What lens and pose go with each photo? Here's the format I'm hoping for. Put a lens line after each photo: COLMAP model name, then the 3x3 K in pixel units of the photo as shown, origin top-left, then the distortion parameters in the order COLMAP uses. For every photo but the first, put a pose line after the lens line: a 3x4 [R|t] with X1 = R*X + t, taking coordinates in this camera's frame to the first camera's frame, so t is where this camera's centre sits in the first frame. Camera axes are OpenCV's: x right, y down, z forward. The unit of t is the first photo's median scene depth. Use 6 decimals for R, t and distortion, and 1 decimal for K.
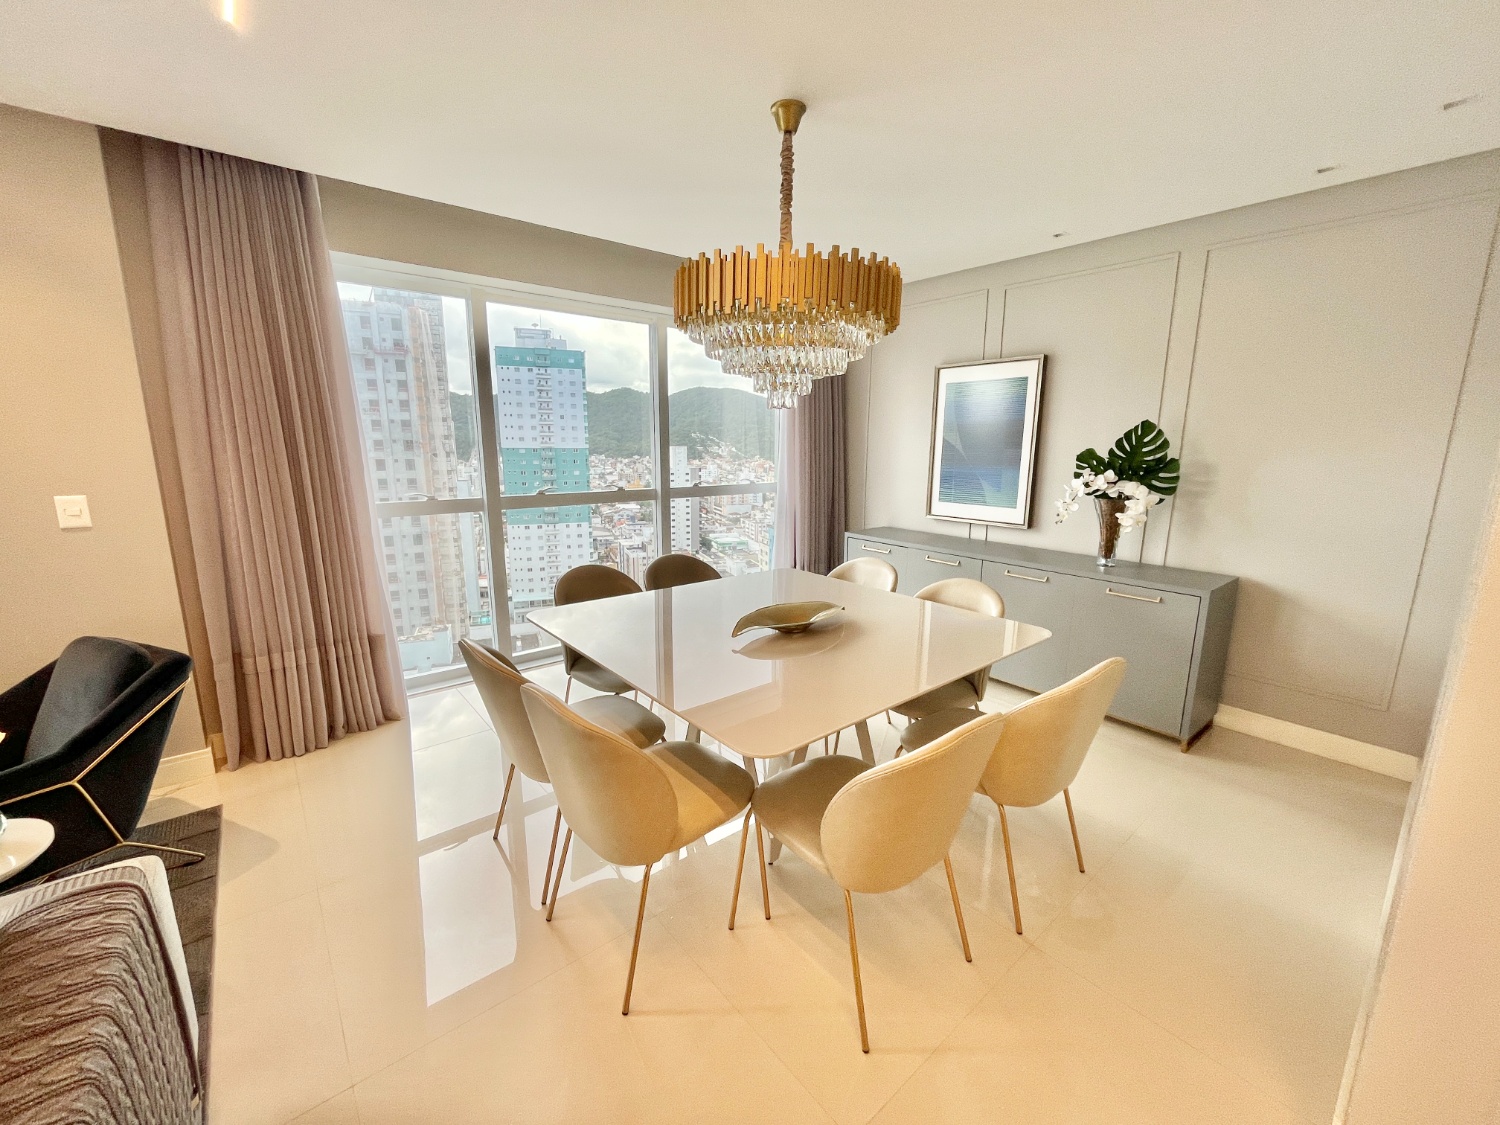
lens RADIAL K [[606.7, 0, 748.6], [0, 606.7, 559.7], [0, 0, 1]] dist [-0.001052, -0.000060]
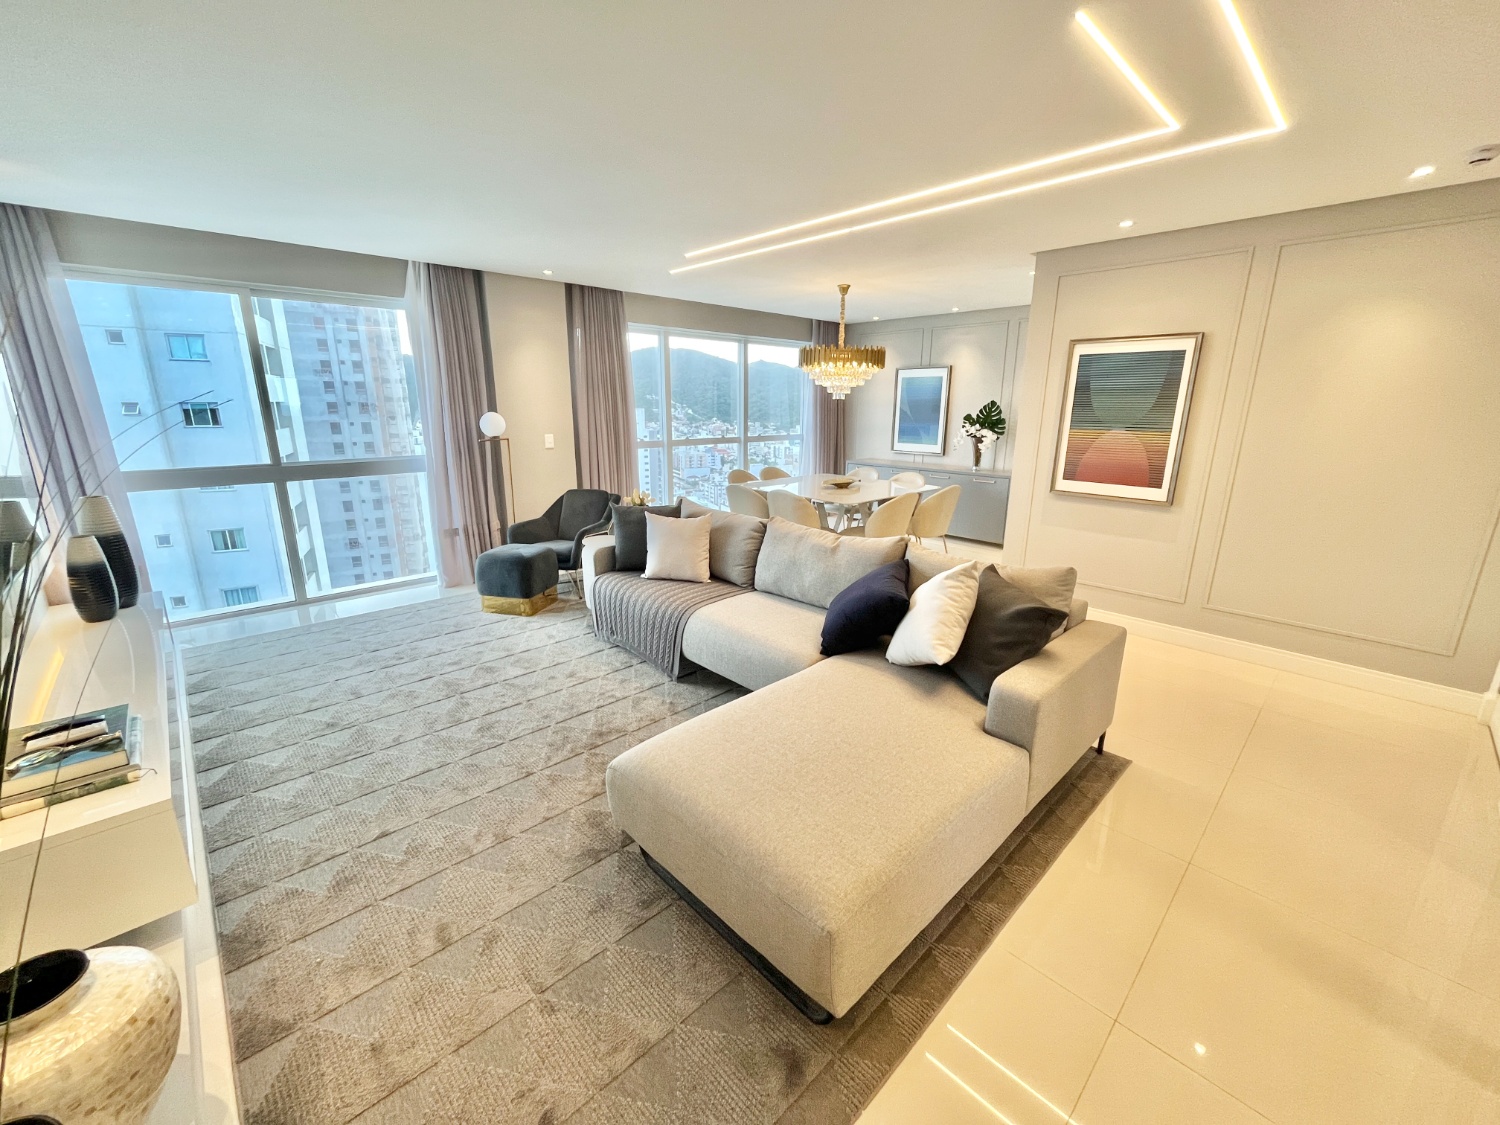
lens RADIAL K [[607.0, 0, 749.0], [0, 607.0, 559.1], [0, 0, 1]] dist [-0.001170, -0.000192]
pose [[0.997430, -0.018215, 0.069295, -0.256977], [0.014111, 0.998143, 0.059263, 0.134416], [-0.070246, -0.058132, 0.995834, -0.780103]]
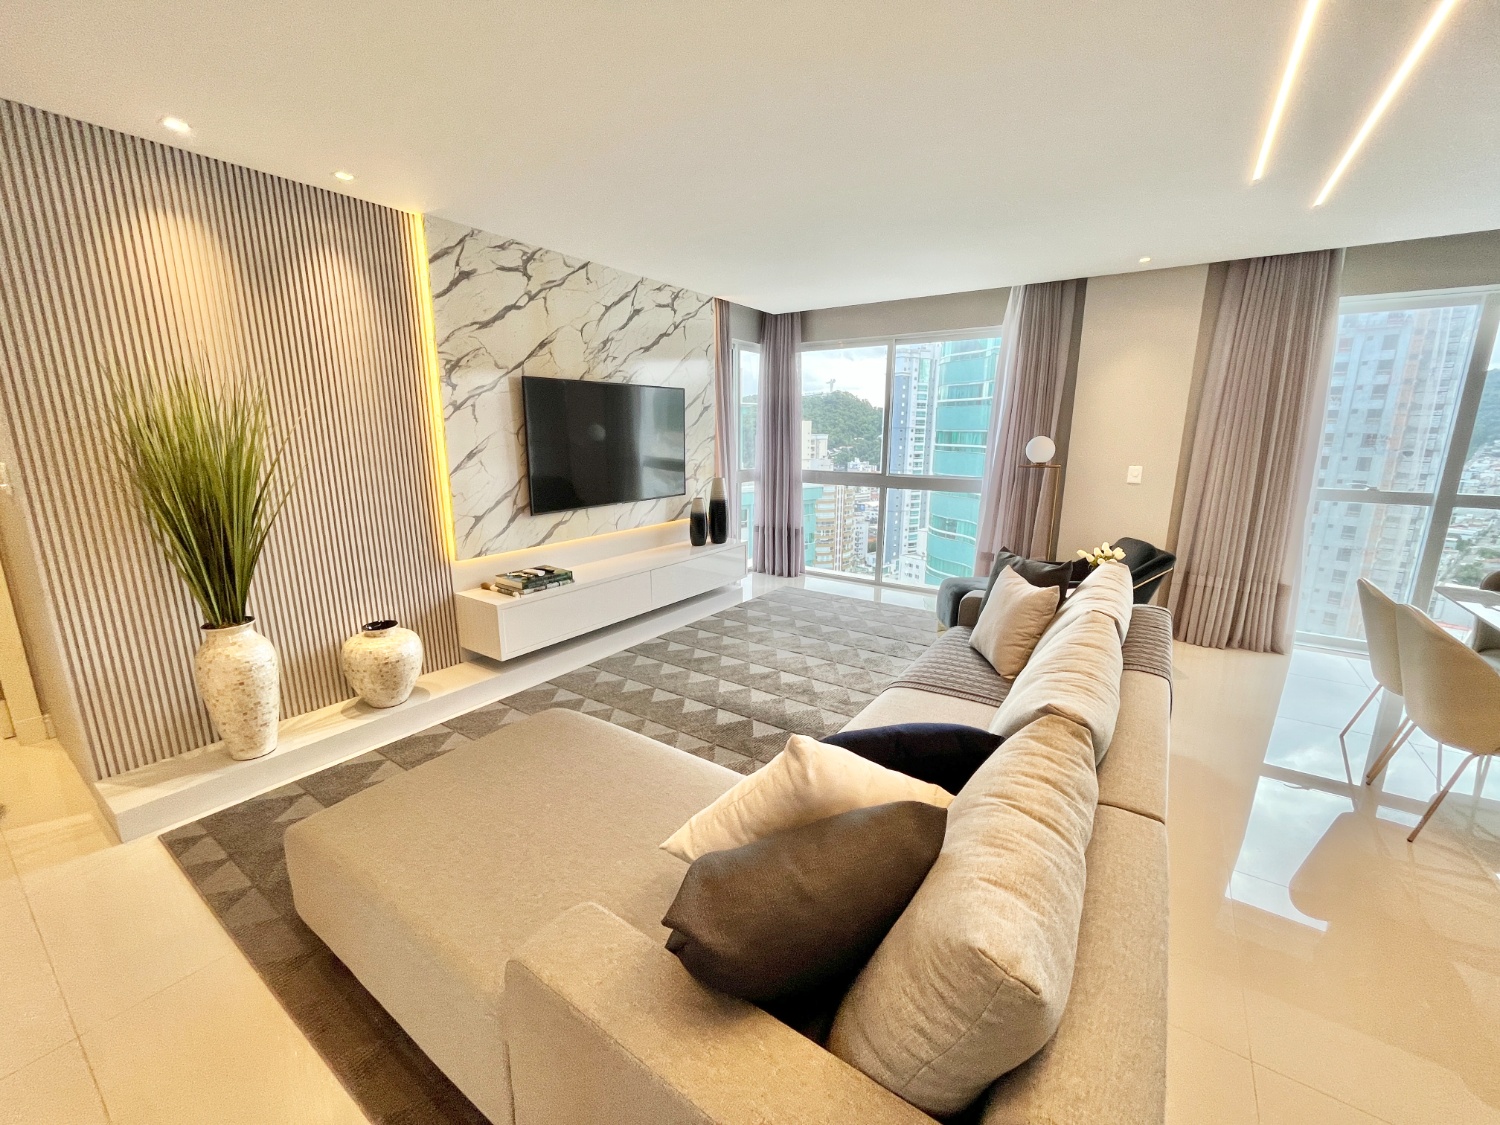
lens RADIAL K [[607.0, 0, 749.0], [0, 607.0, 559.1], [0, 0, 1]] dist [-0.001170, -0.000192]
pose [[0.275802, 0.198949, -0.940400, 0.206710], [-0.189443, 0.970407, 0.149737, 0.063795], [0.942361, 0.136855, 0.305330, -0.358153]]
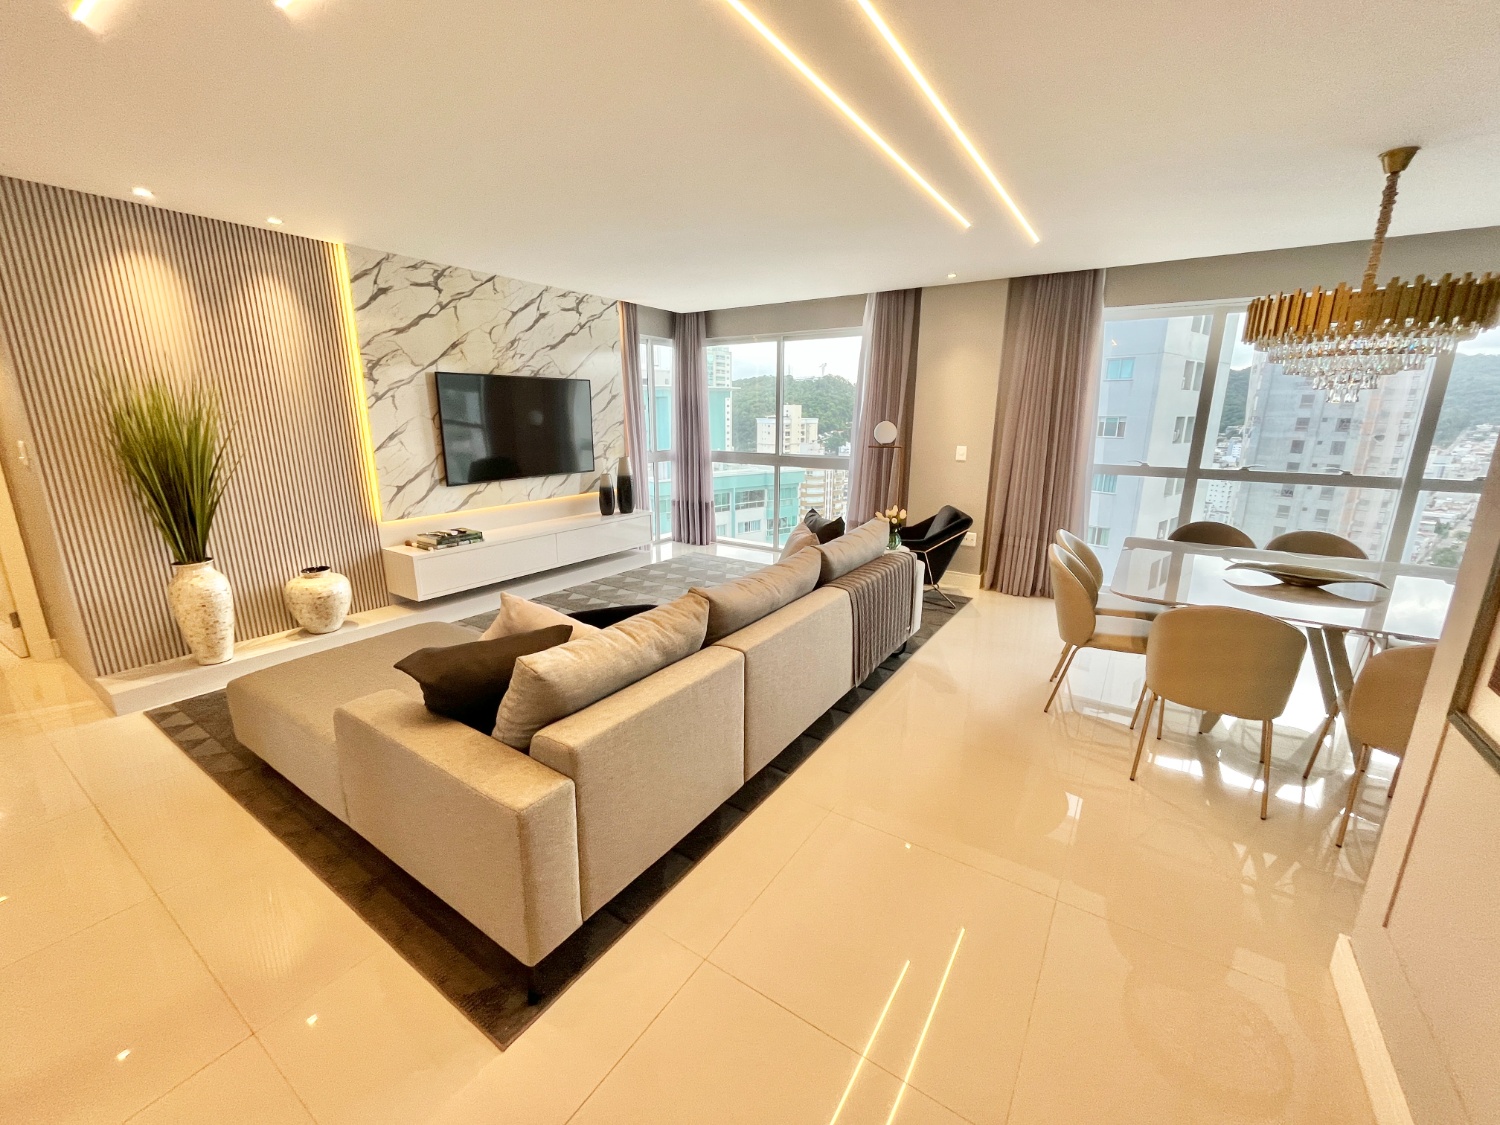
lens RADIAL K [[606.7, 0, 748.6], [0, 606.7, 559.7], [0, 0, 1]] dist [-0.001052, -0.000060]
pose [[0.287927, 0.222559, -0.931432, 0.455248], [-0.189423, 0.966639, 0.172417, 0.034263], [0.938732, 0.126791, 0.320479, -0.227116]]
